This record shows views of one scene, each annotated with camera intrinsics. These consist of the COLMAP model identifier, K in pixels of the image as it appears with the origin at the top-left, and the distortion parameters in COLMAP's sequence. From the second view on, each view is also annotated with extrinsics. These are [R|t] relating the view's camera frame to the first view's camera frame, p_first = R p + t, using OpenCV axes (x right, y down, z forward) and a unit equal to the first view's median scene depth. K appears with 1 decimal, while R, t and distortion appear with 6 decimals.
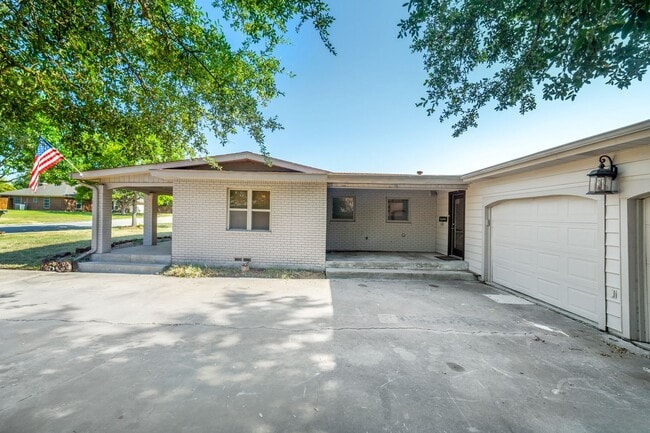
lens RADIAL K [[256.4, 0, 325.0], [0, 256.4, 216.5], [0, 0, 1]] dist [0.000810, 0.007421]
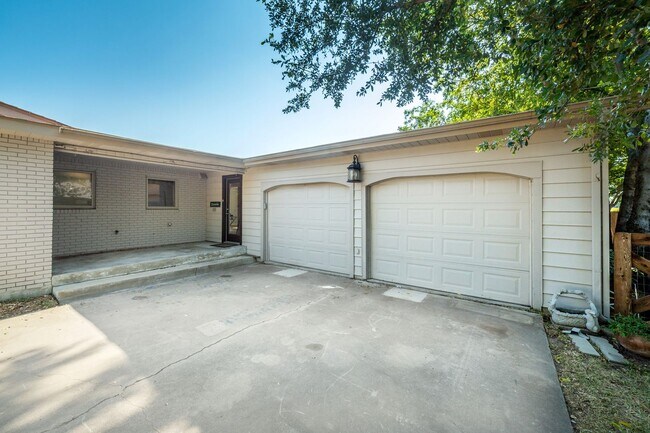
lens RADIAL K [[266.1, 0, 313.6], [0, 266.1, 207.0], [0, 0, 1]] dist [-0.021823, 0.011309]
pose [[0.594424, -0.012974, 0.804047, -0.198167], [0.010447, 0.999910, 0.008411, 0.029517], [-0.804084, 0.003400, 0.594506, 0.268802]]
